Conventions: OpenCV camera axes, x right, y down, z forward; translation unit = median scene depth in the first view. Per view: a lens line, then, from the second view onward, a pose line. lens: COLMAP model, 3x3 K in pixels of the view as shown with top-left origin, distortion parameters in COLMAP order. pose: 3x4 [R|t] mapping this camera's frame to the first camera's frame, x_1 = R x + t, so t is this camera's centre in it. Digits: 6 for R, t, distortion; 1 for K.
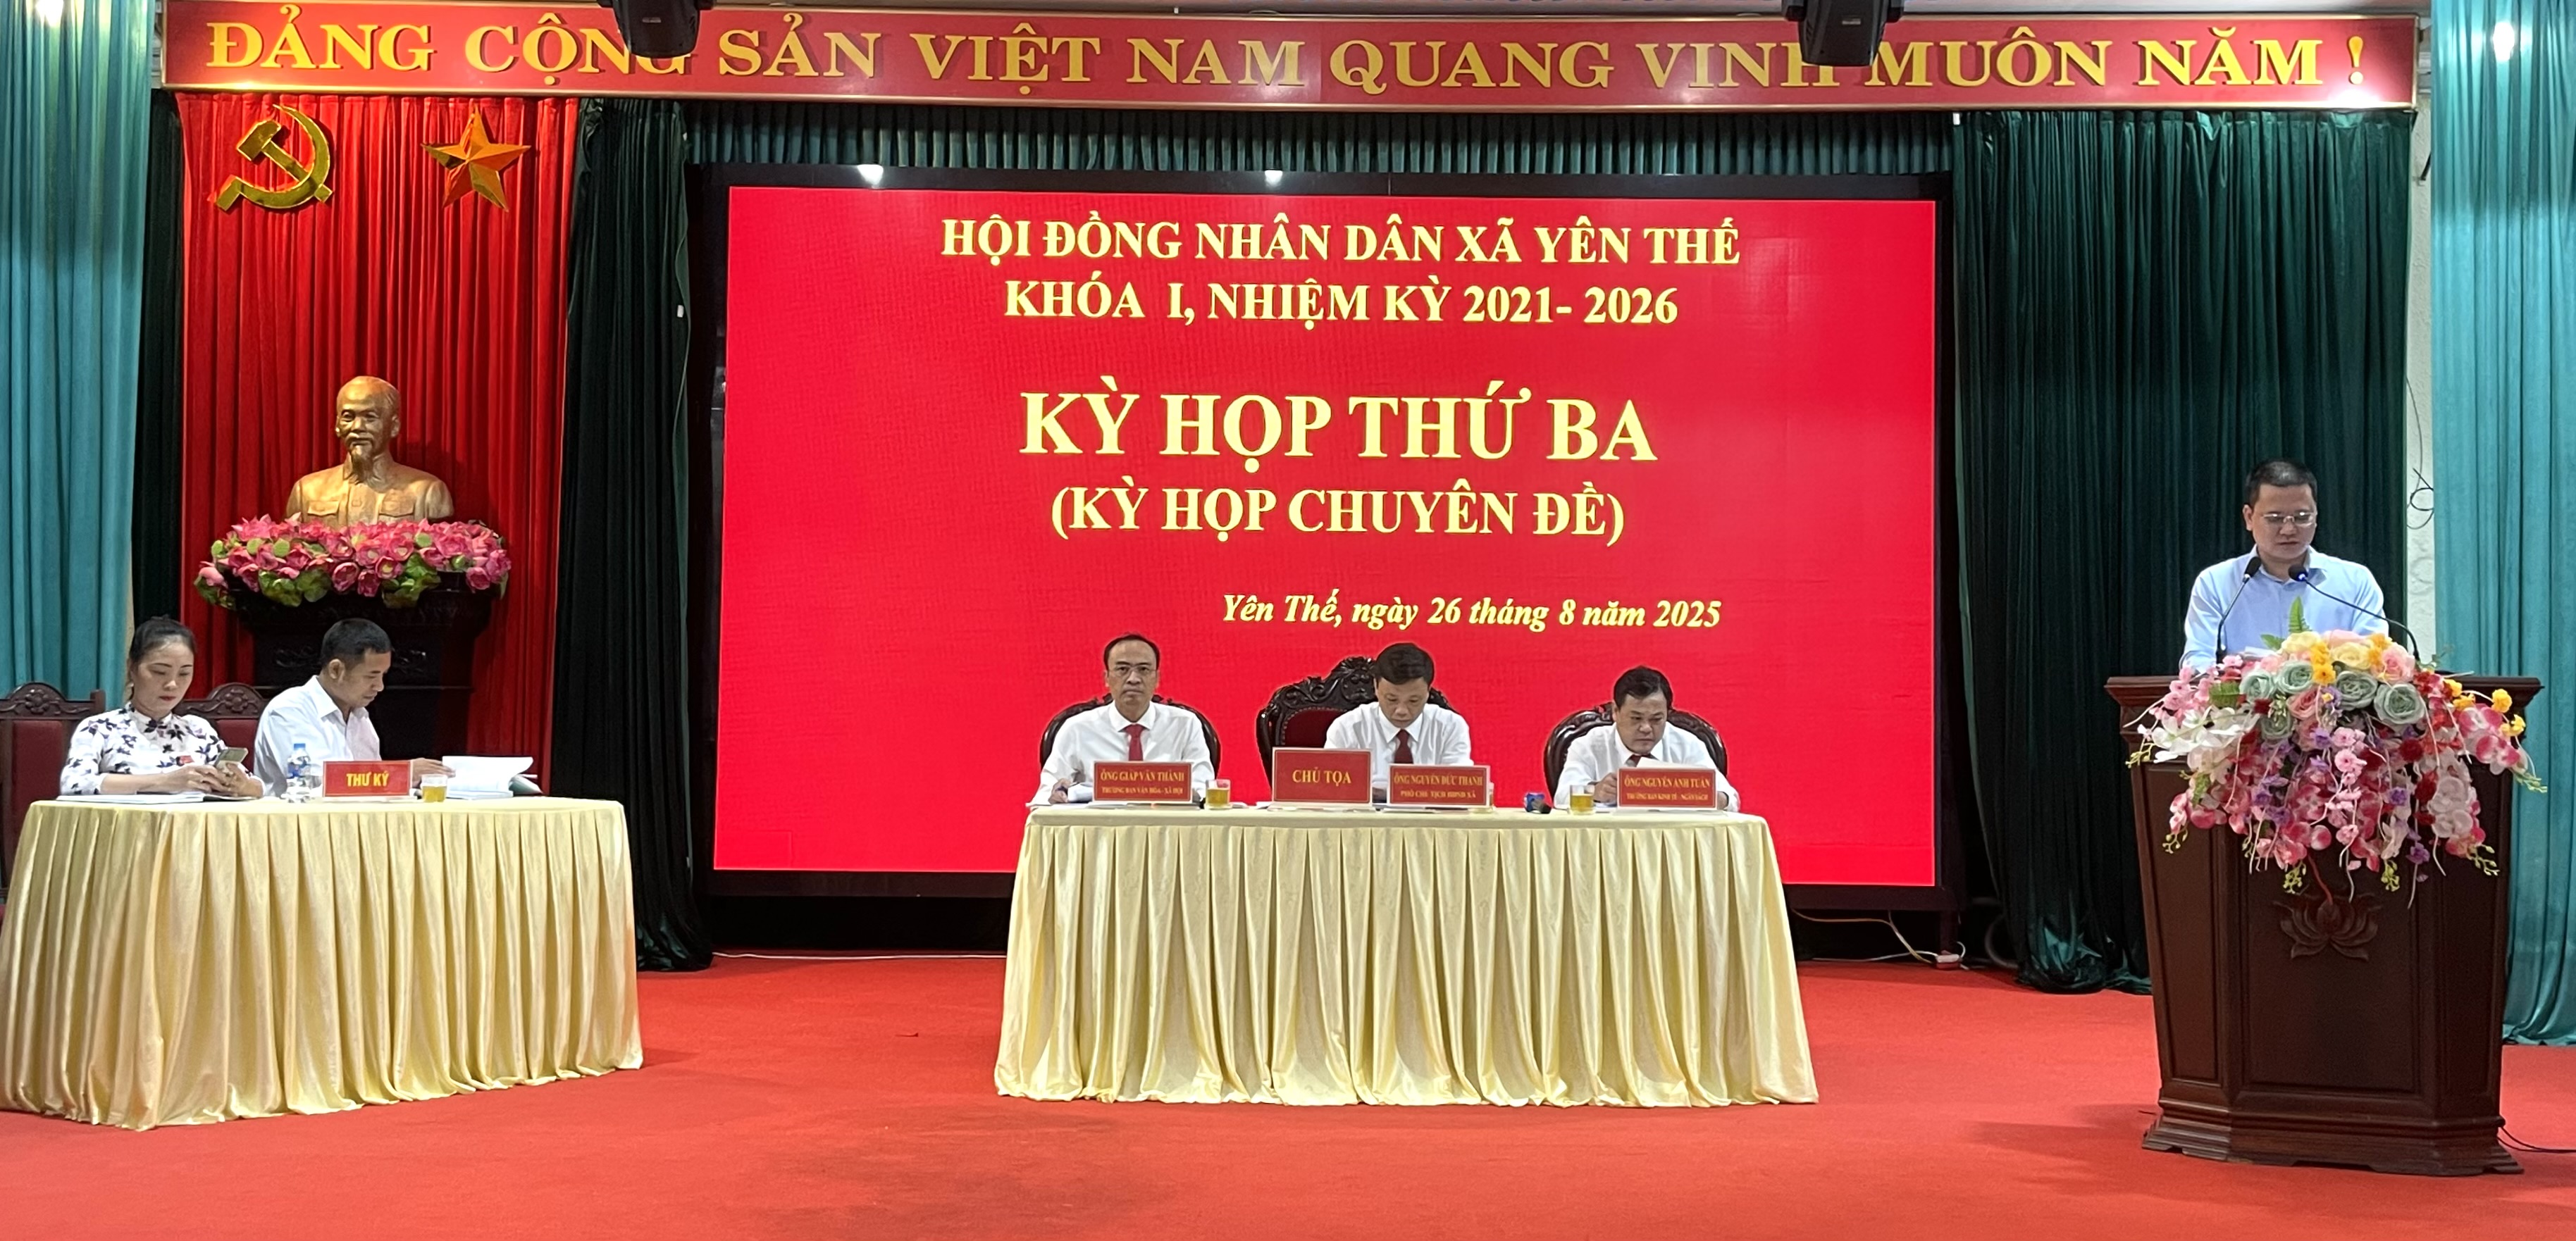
lens RADIAL K [[2138.5, 0, 1288.0], [0, 2138.5, 620.5], [0, 0, 1]] dist [0.115474, 0.001622]
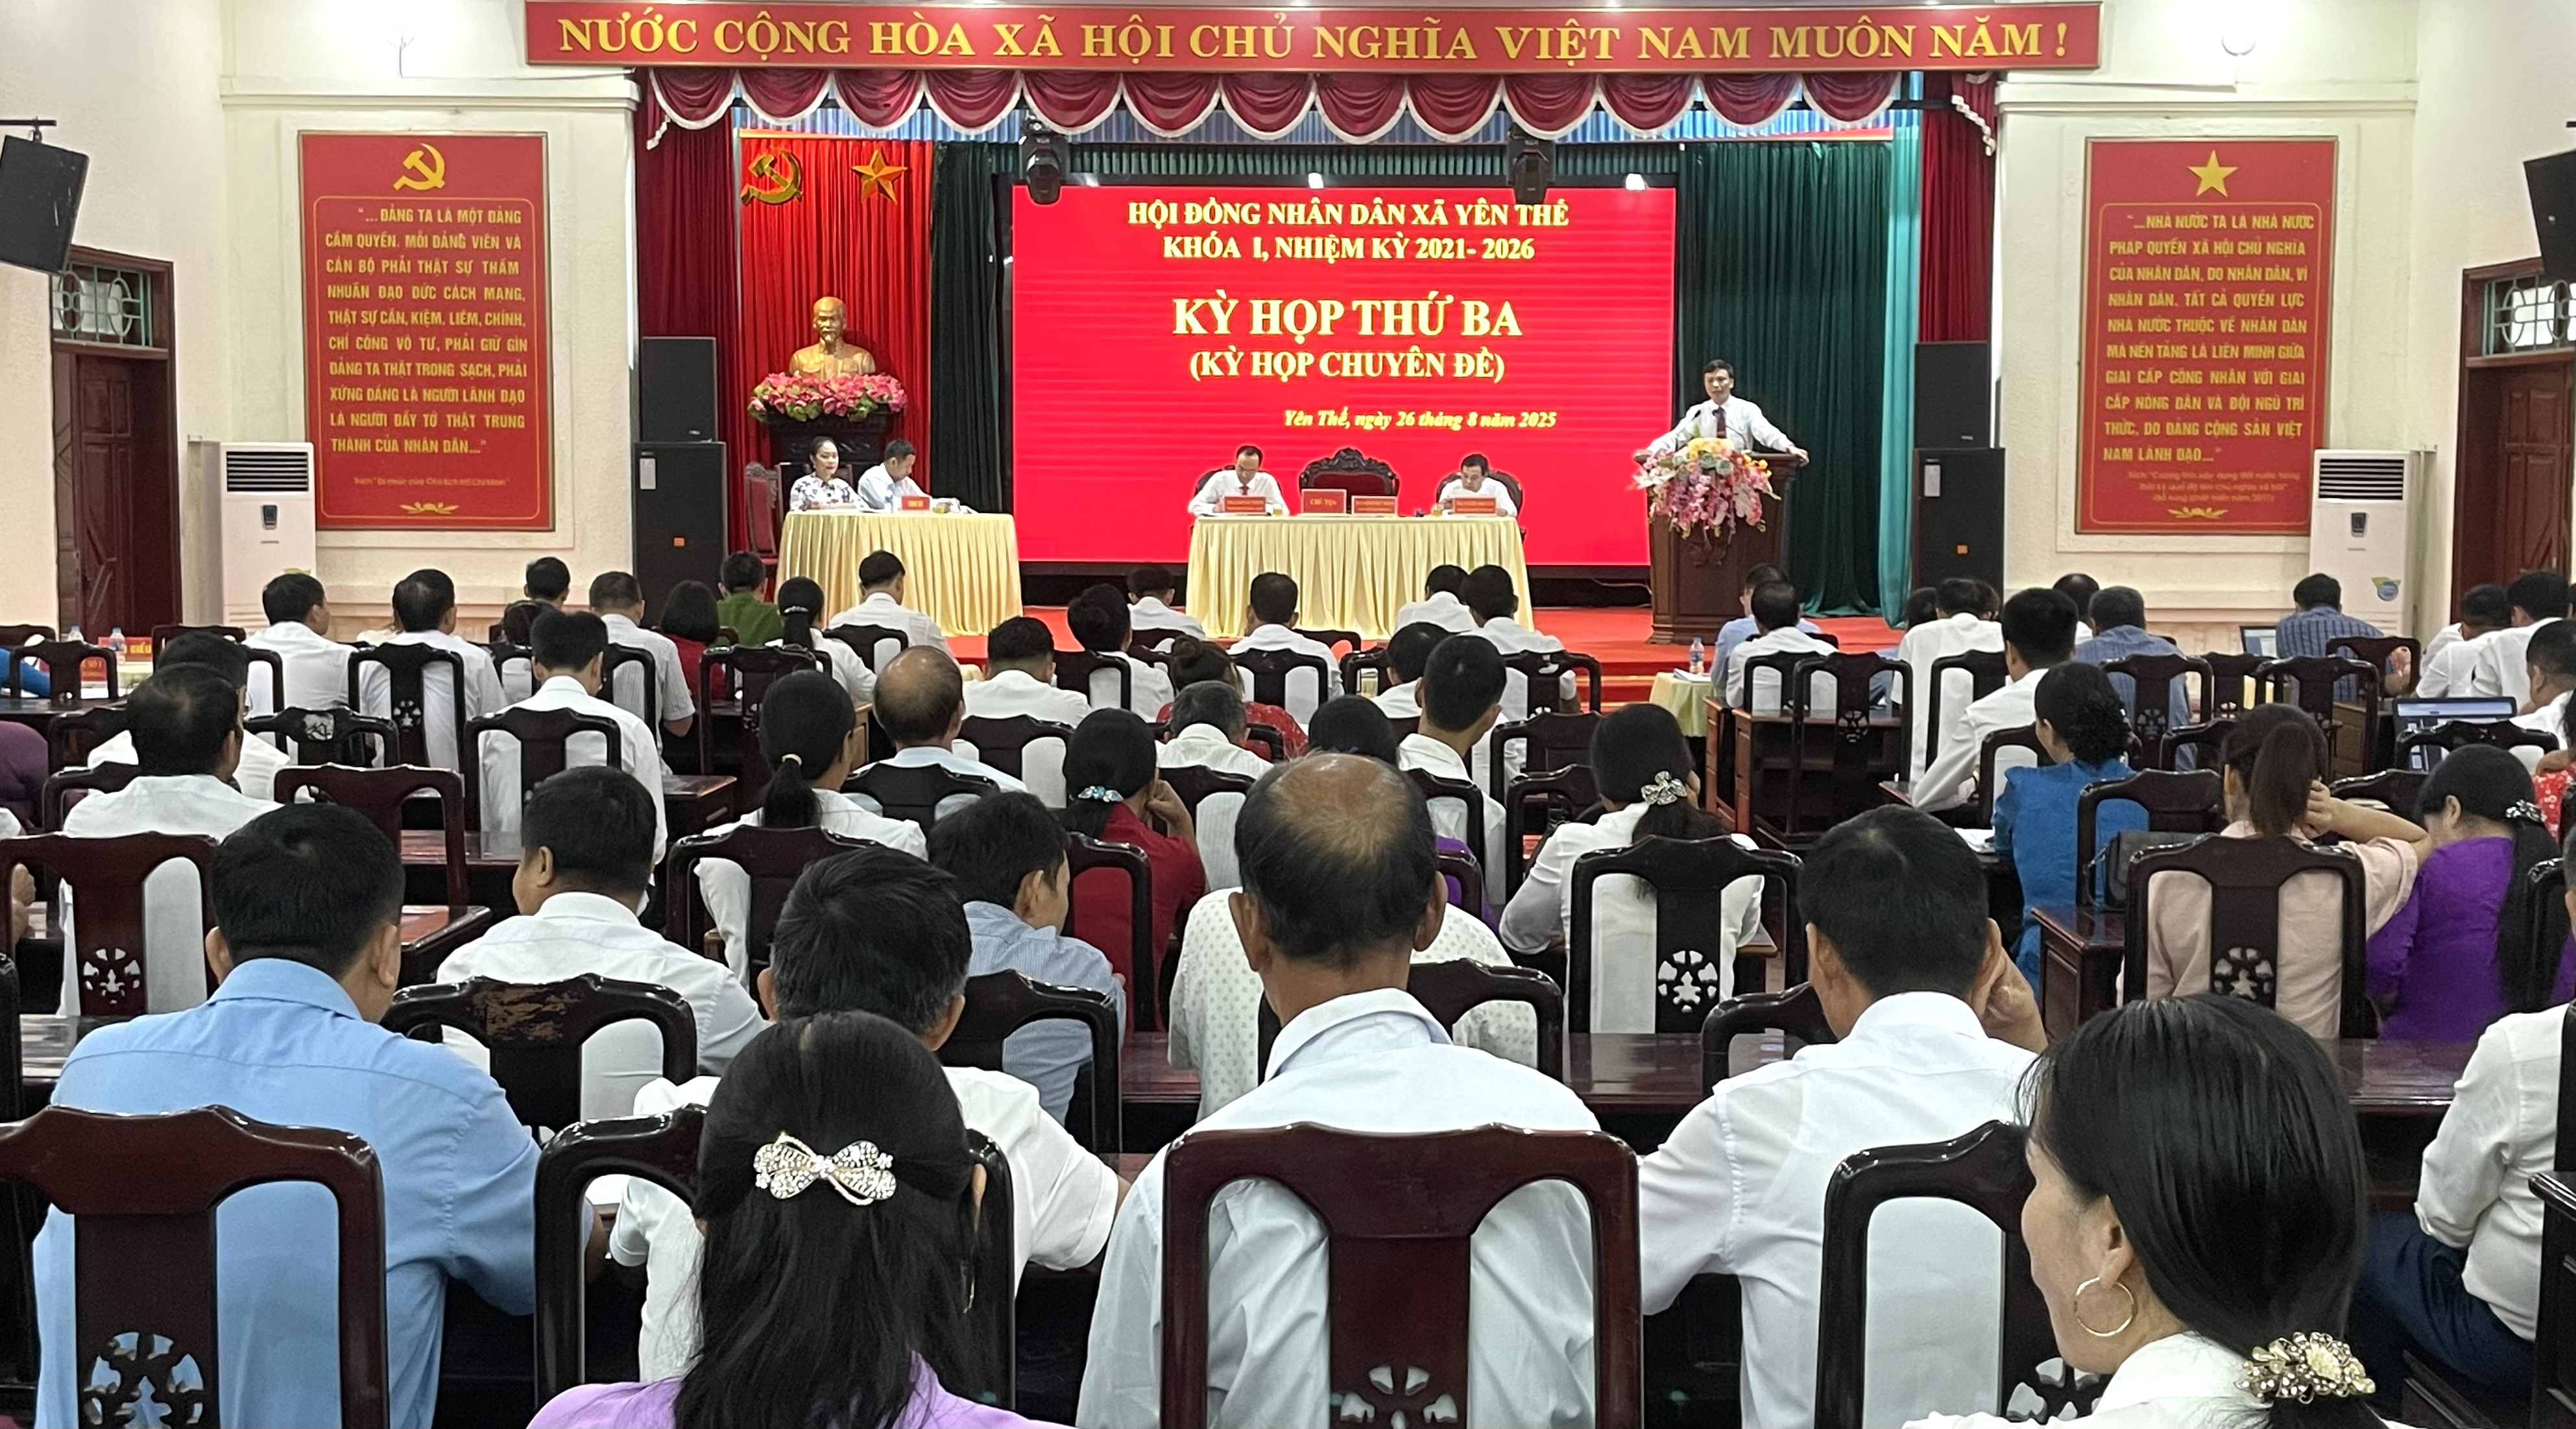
lens RADIAL K [[2900.1, 0, 1288.0], [0, 2900.1, 714.5], [0, 0, 1]] dist [0.070989, 0.002478]
pose [[0.999029, -0.002507, -0.043982, 0.080864], [0.007828, 0.992592, 0.121244, -0.055146], [0.043353, -0.121471, 0.991648, -1.491890]]
